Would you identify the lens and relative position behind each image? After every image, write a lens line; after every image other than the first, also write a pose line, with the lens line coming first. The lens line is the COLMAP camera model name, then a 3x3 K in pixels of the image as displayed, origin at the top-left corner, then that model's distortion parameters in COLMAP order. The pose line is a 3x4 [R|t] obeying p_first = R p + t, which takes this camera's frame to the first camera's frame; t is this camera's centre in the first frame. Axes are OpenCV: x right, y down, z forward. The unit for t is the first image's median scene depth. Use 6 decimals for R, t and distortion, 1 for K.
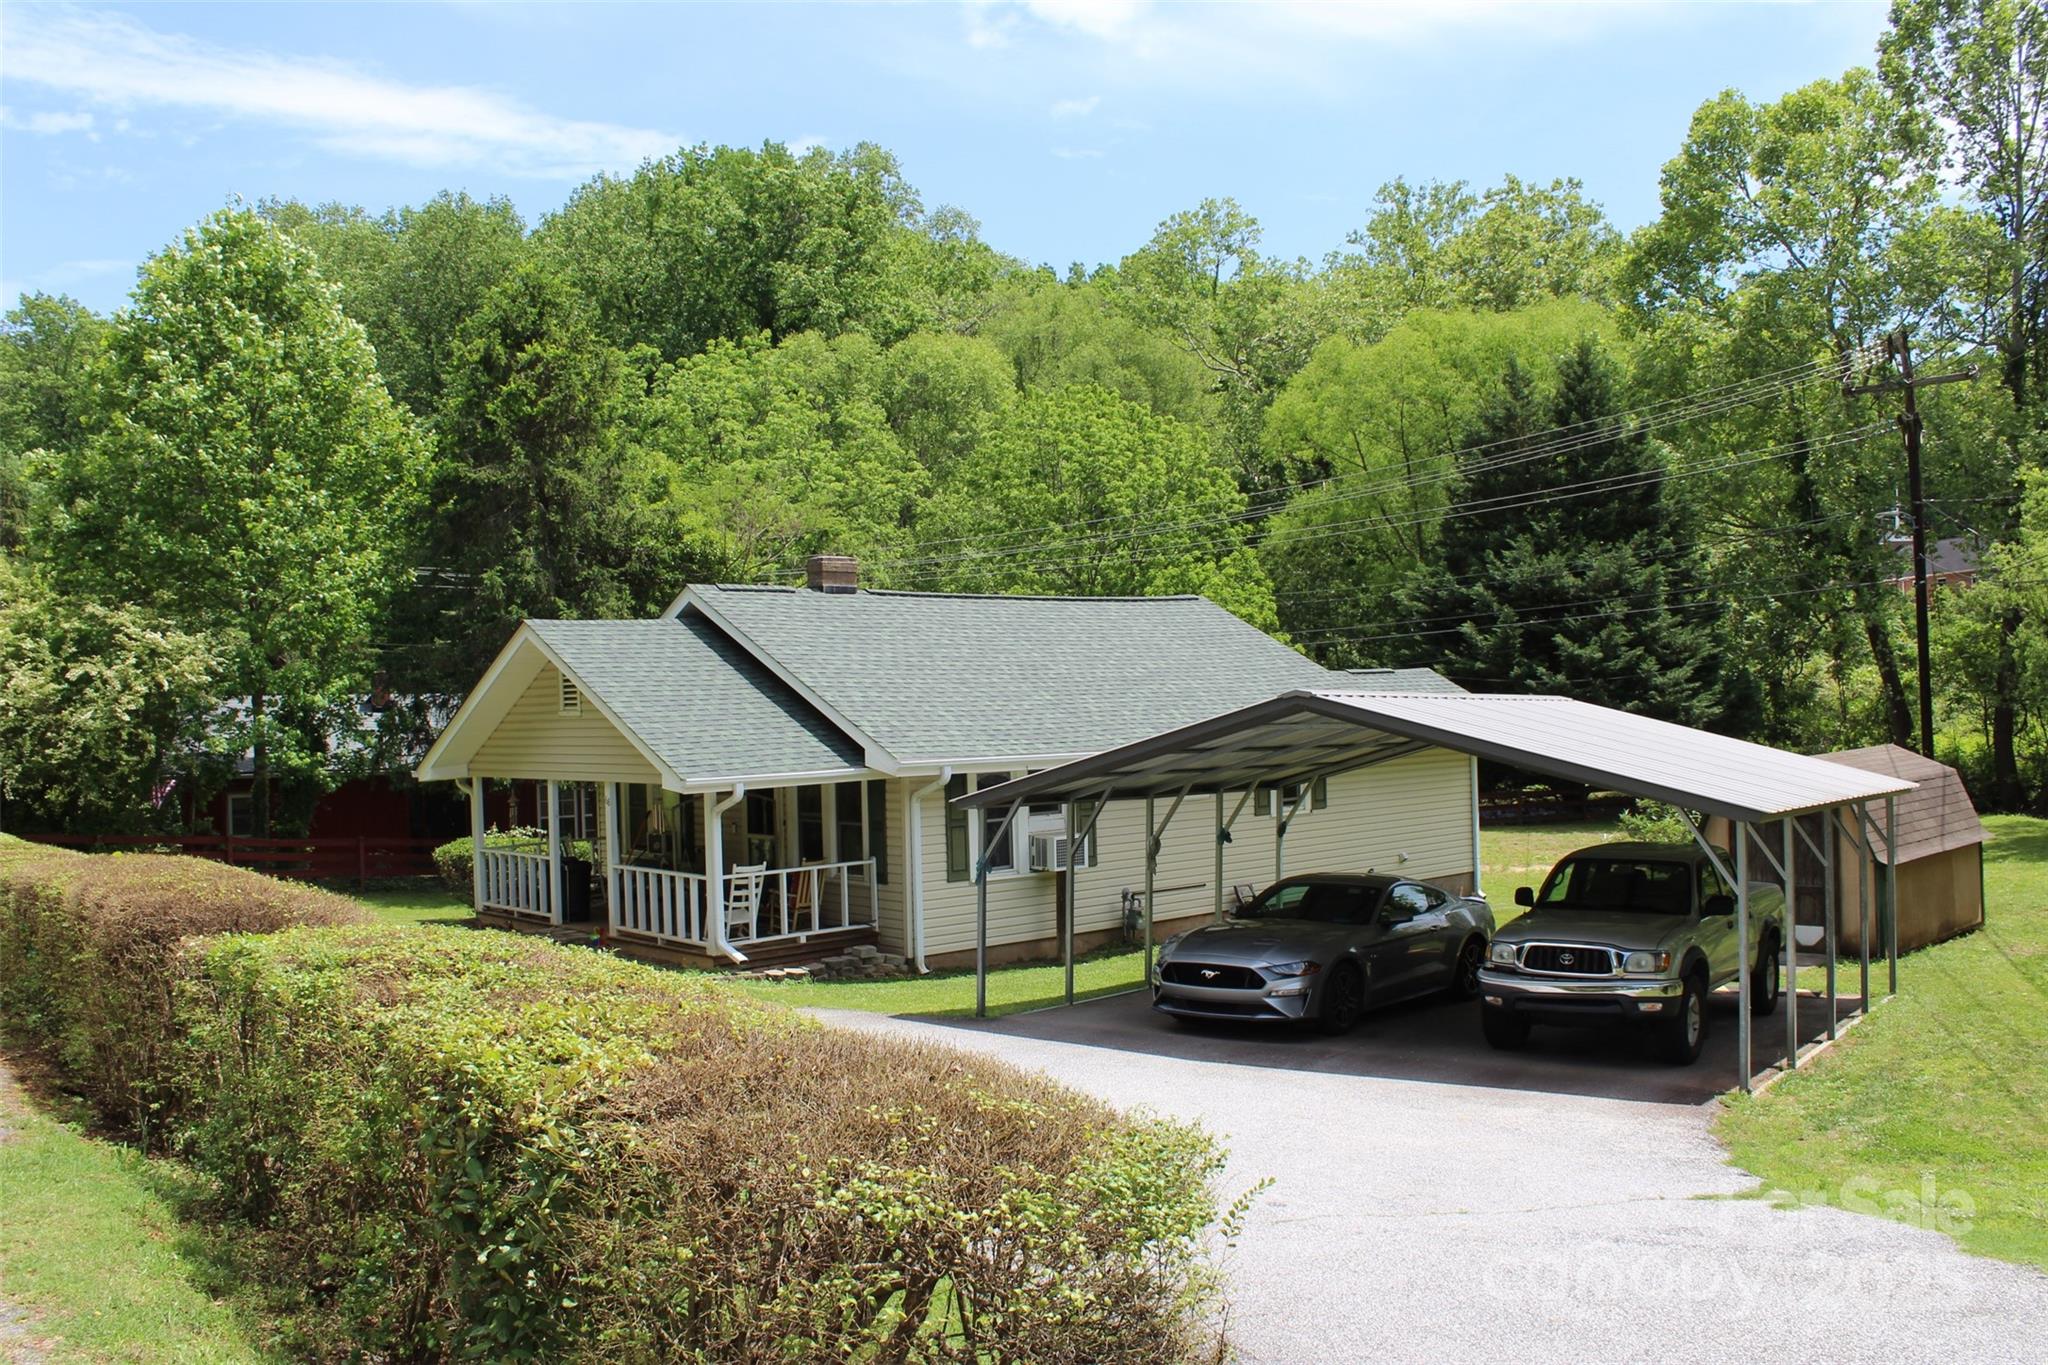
lens RADIAL K [[1696.2, 0, 1014.0], [0, 1696.2, 679.3], [0, 0, 1]] dist [-0.170560, 0.152025]
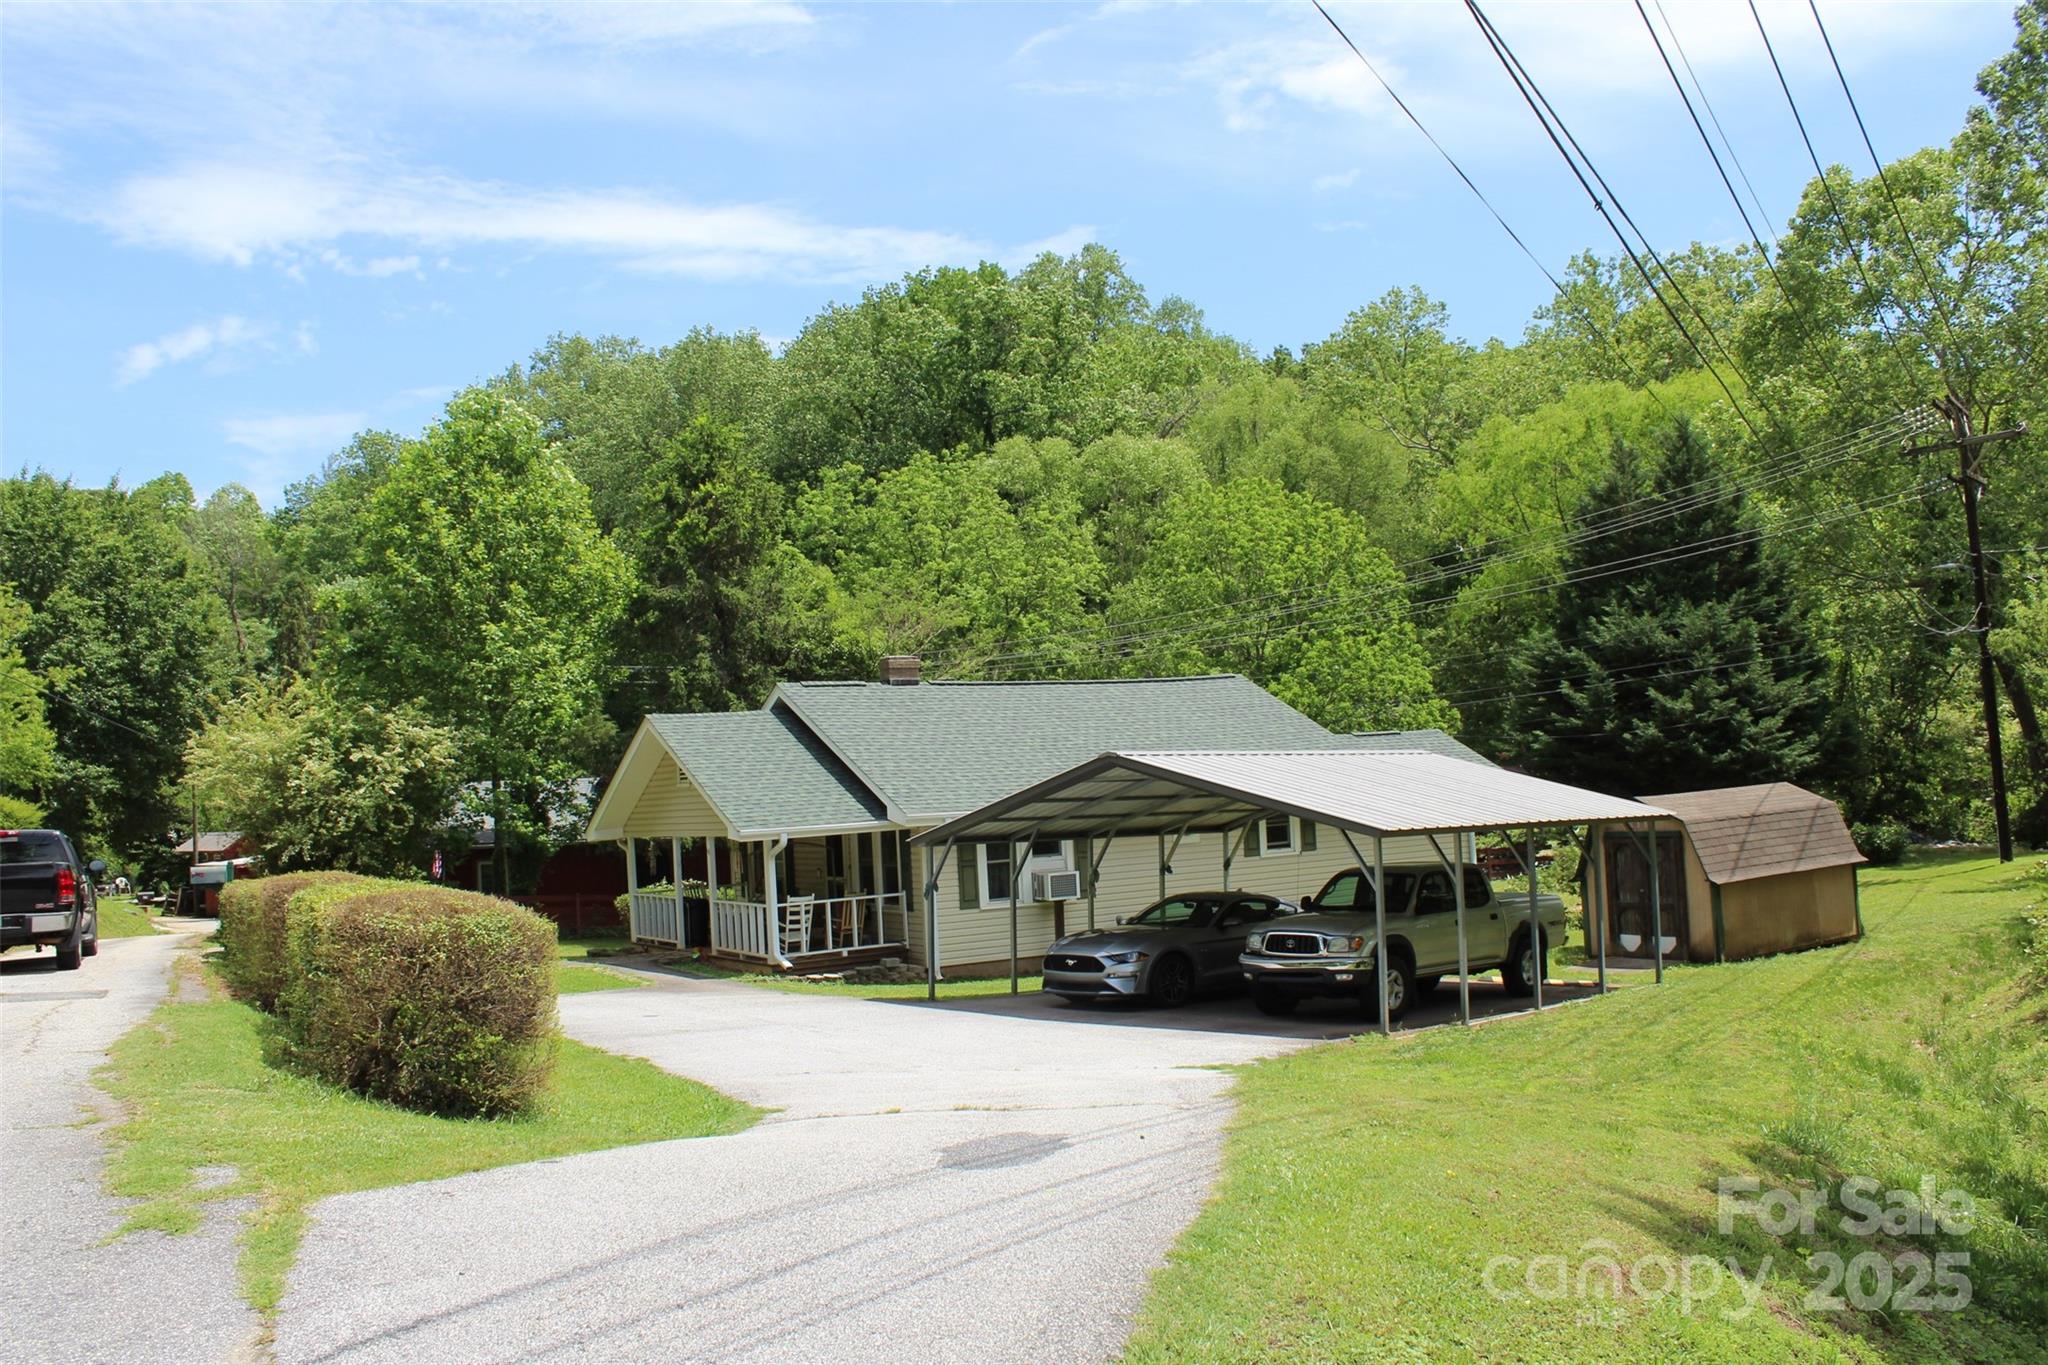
lens RADIAL K [[1696.2, 0, 1014.0], [0, 1696.2, 679.3], [0, 0, 1]] dist [-0.170560, 0.152025]
pose [[0.983345, -0.036139, -0.178121, 0.146768], [0.028252, 0.998513, -0.046621, 0.004340], [0.179541, 0.040812, 0.982904, -0.160683]]
